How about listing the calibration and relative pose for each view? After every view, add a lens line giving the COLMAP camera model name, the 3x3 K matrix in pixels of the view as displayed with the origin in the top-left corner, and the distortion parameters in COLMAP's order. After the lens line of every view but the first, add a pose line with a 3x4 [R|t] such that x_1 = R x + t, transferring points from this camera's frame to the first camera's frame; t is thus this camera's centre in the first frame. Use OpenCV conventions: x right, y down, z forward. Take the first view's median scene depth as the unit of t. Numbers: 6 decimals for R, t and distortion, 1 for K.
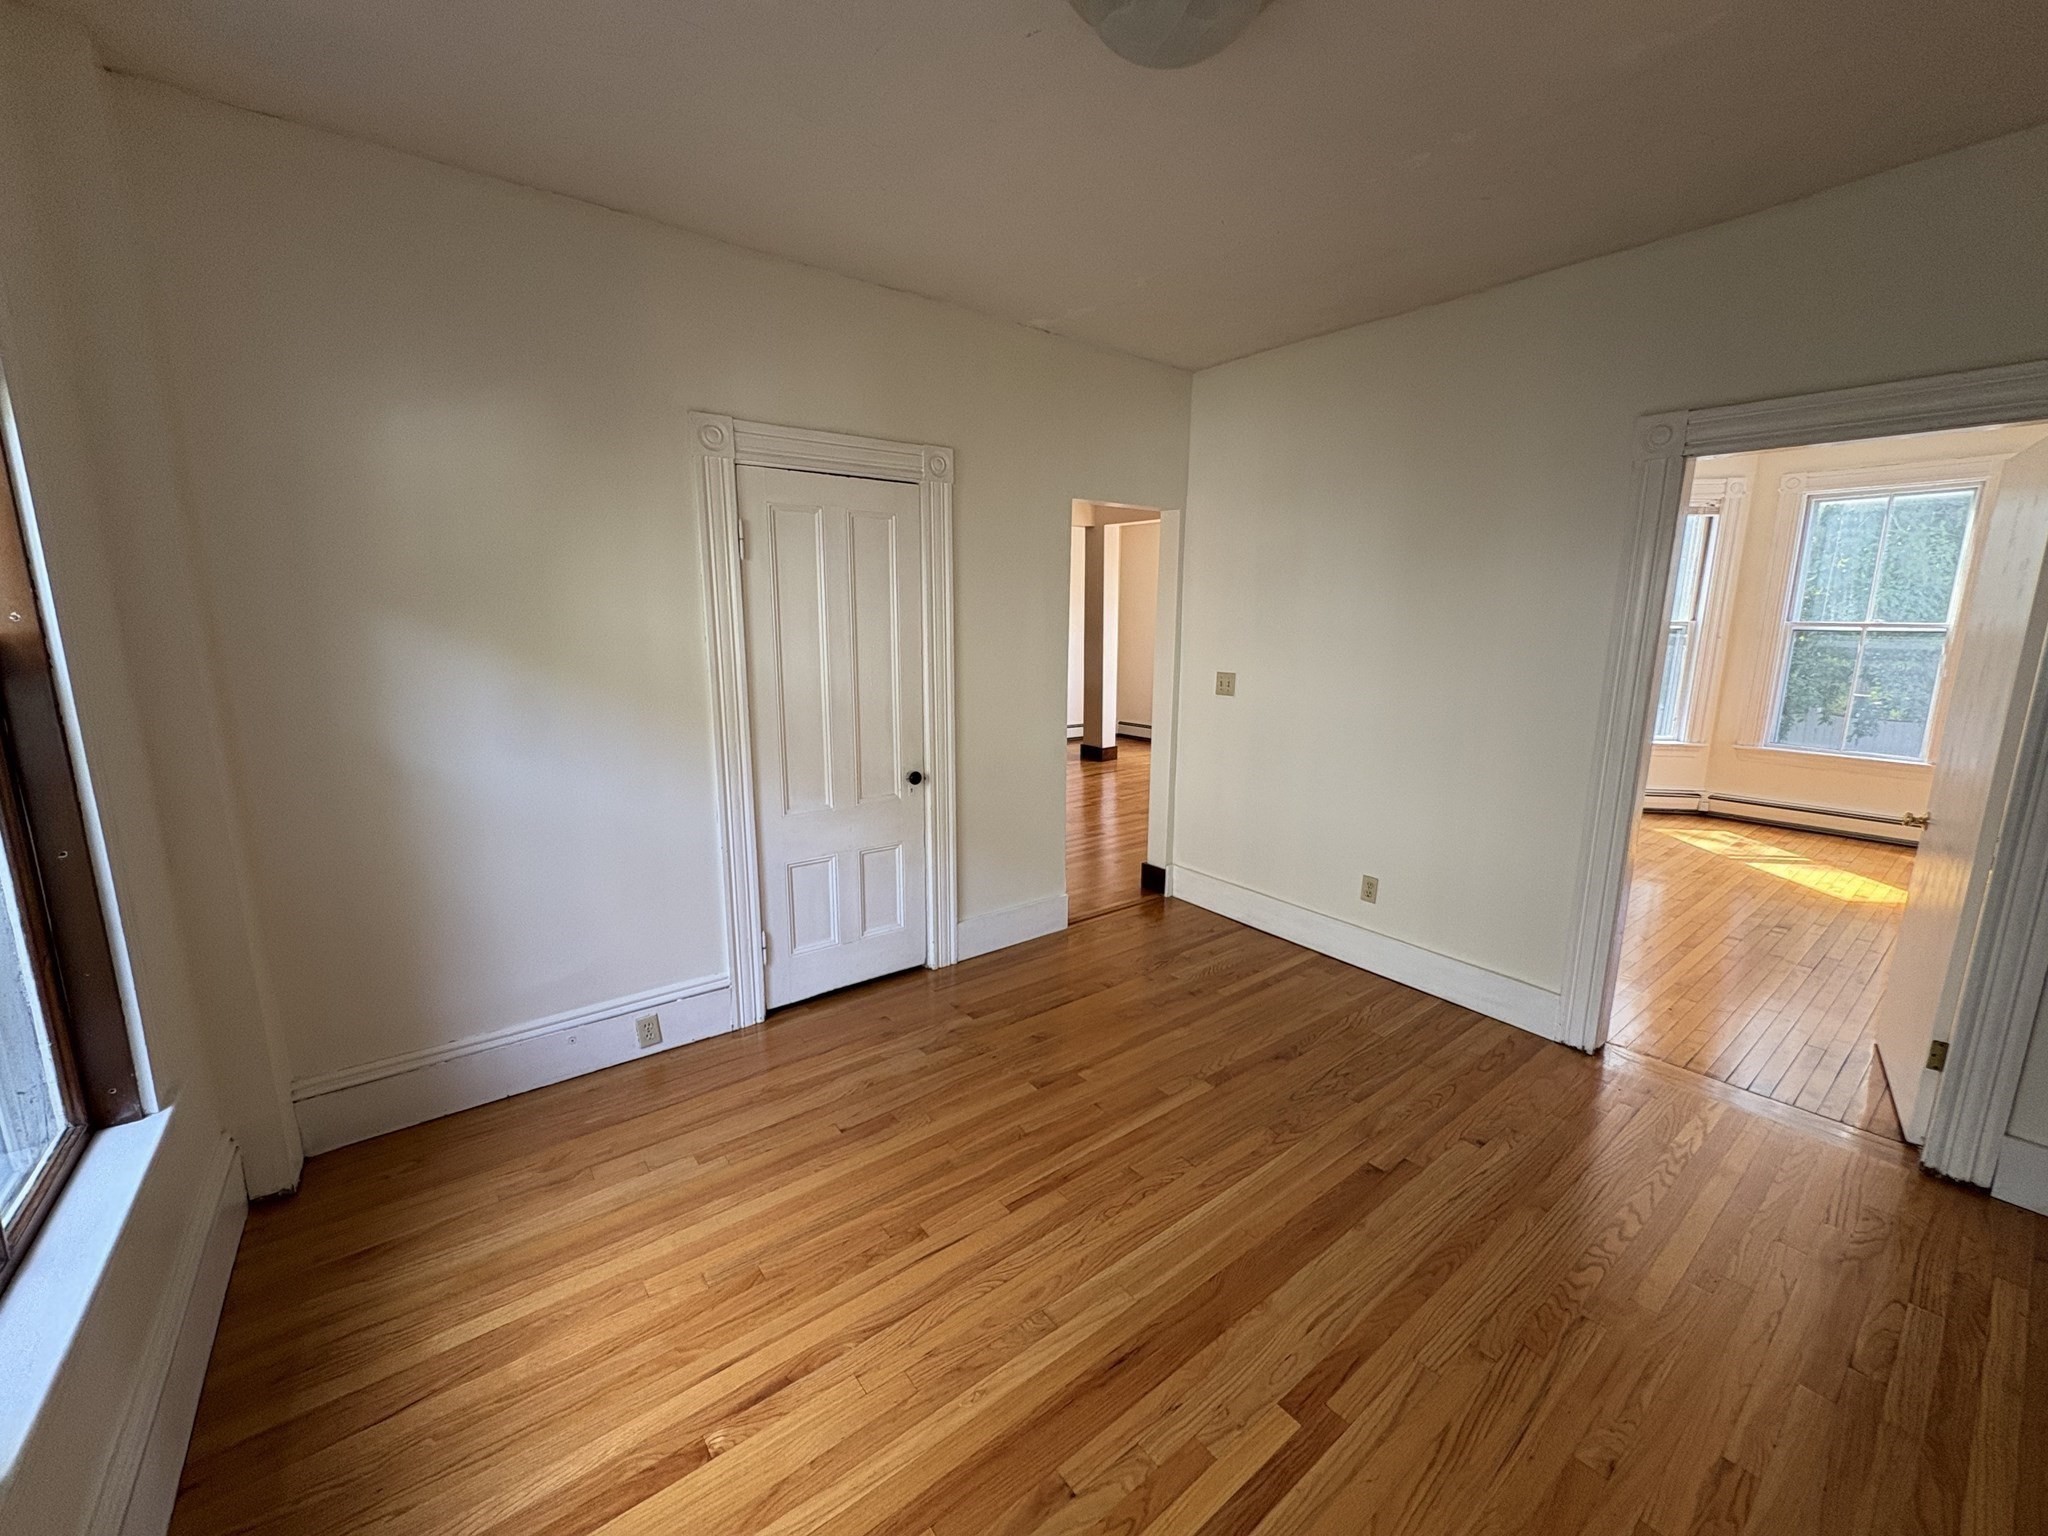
lens RADIAL K [[802.7, 0, 1024.0], [0, 802.7, 768.0], [0, 0, 1]] dist [-0.006747, -0.000004]
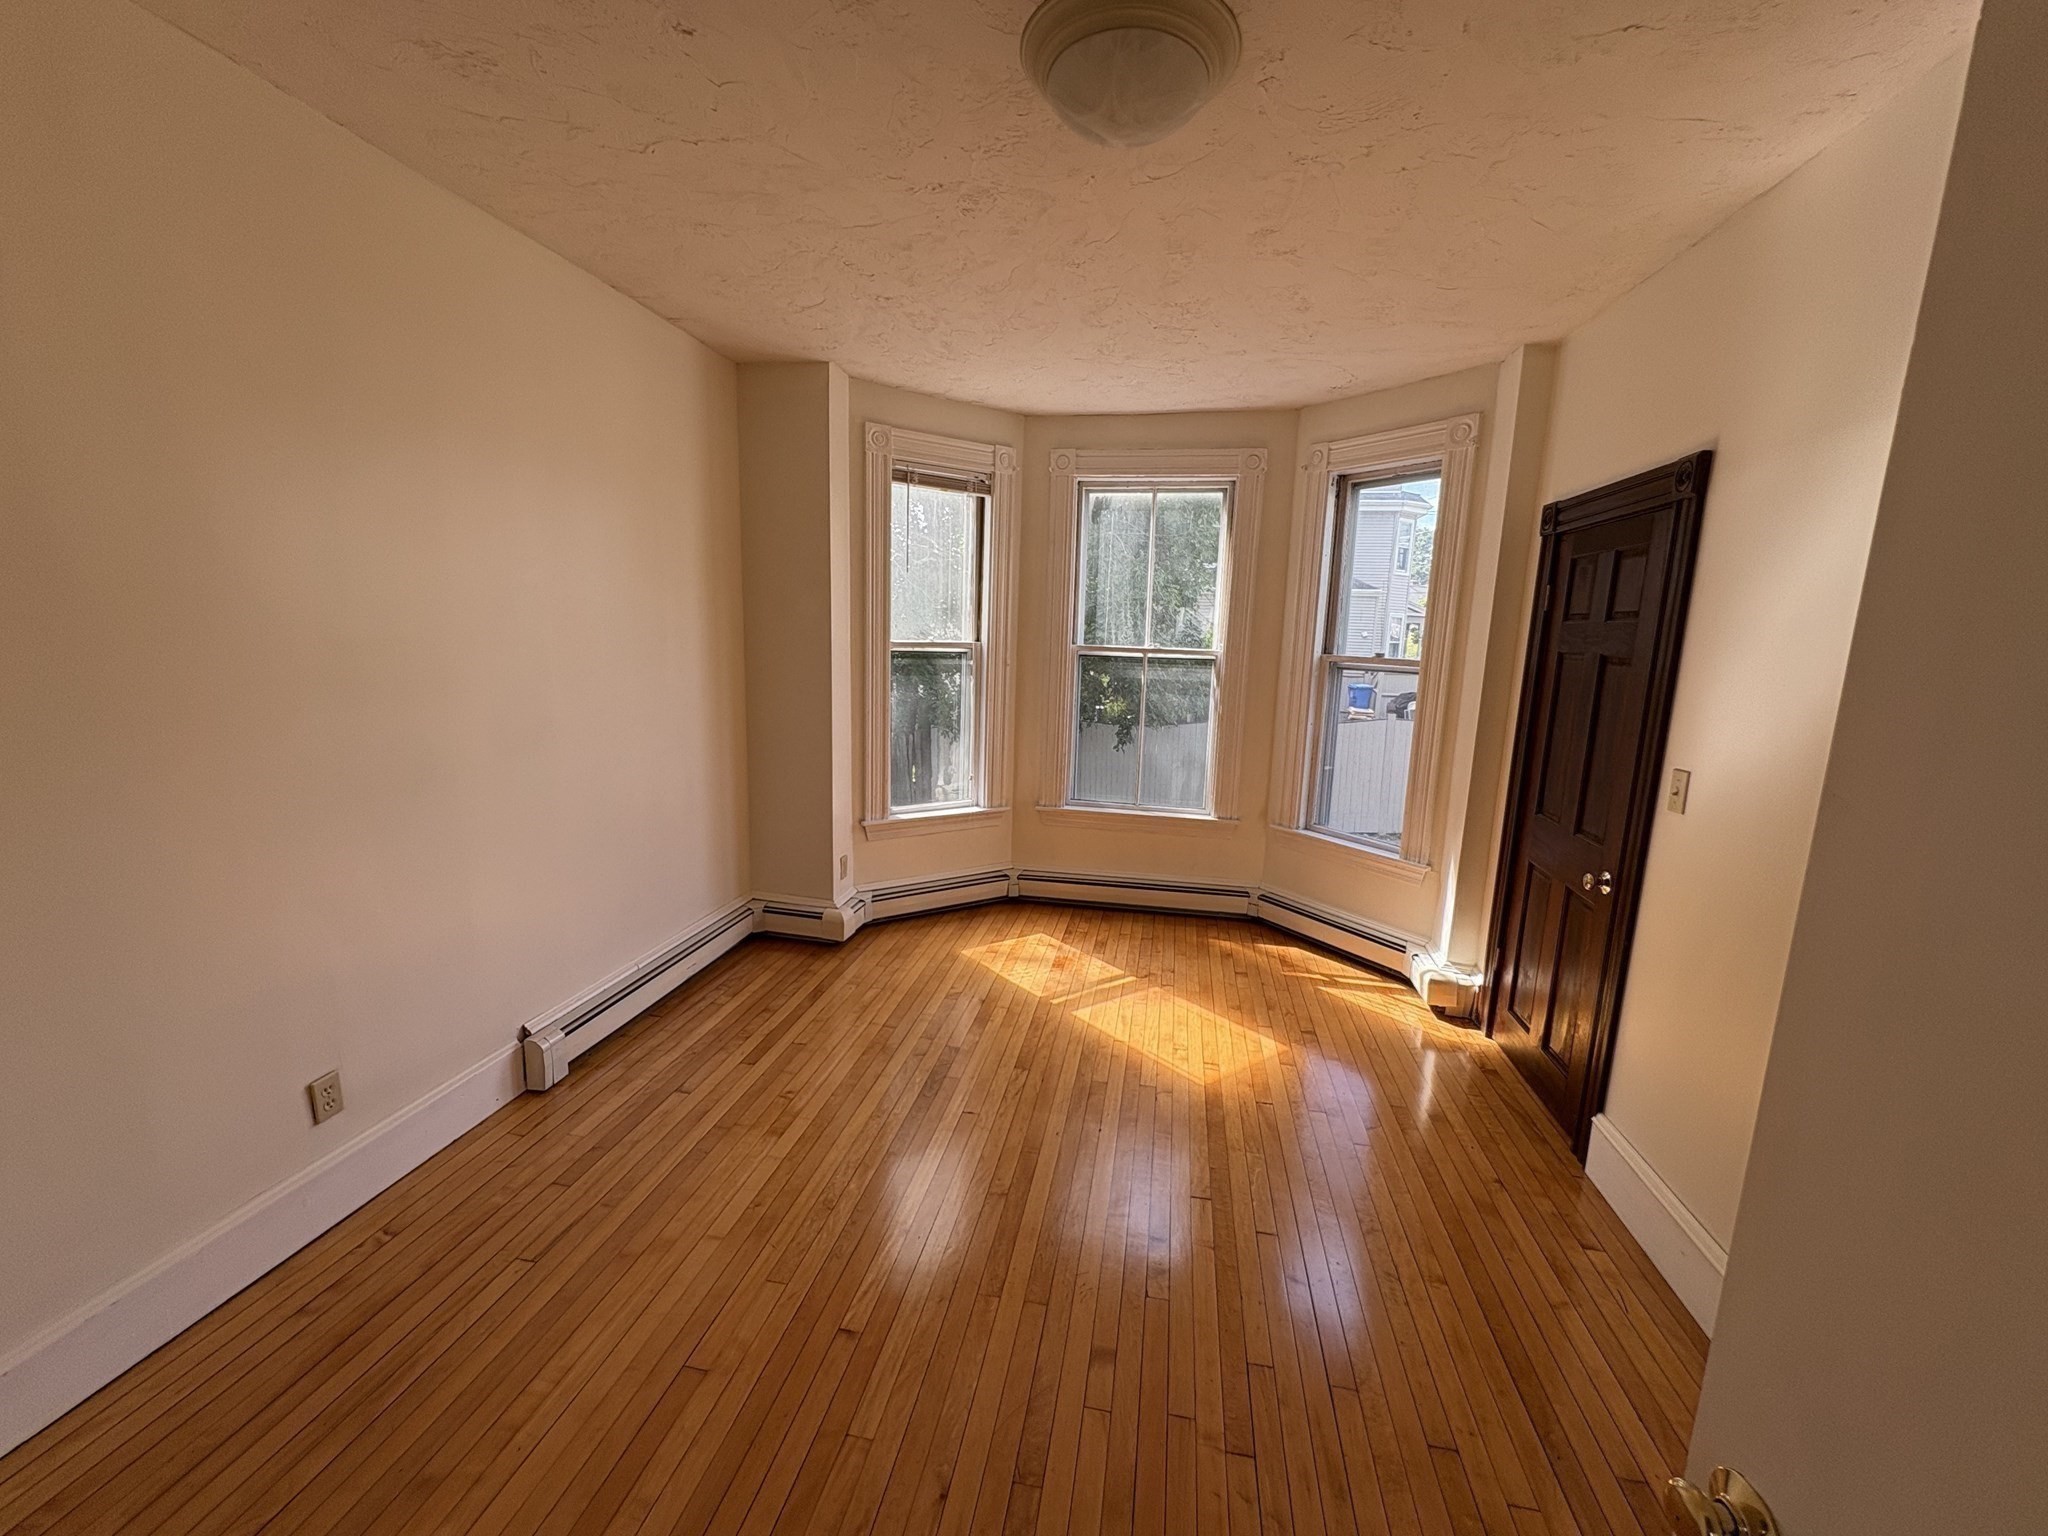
lens RADIAL K [[802.7, 0, 1024.0], [0, 802.7, 768.0], [0, 0, 1]] dist [-0.006747, -0.000004]
pose [[0.744925, -0.079543, 0.662390, 0.413535], [0.098699, 0.995081, 0.008498, -0.079562], [-0.659807, 0.059047, 0.749111, 0.474467]]
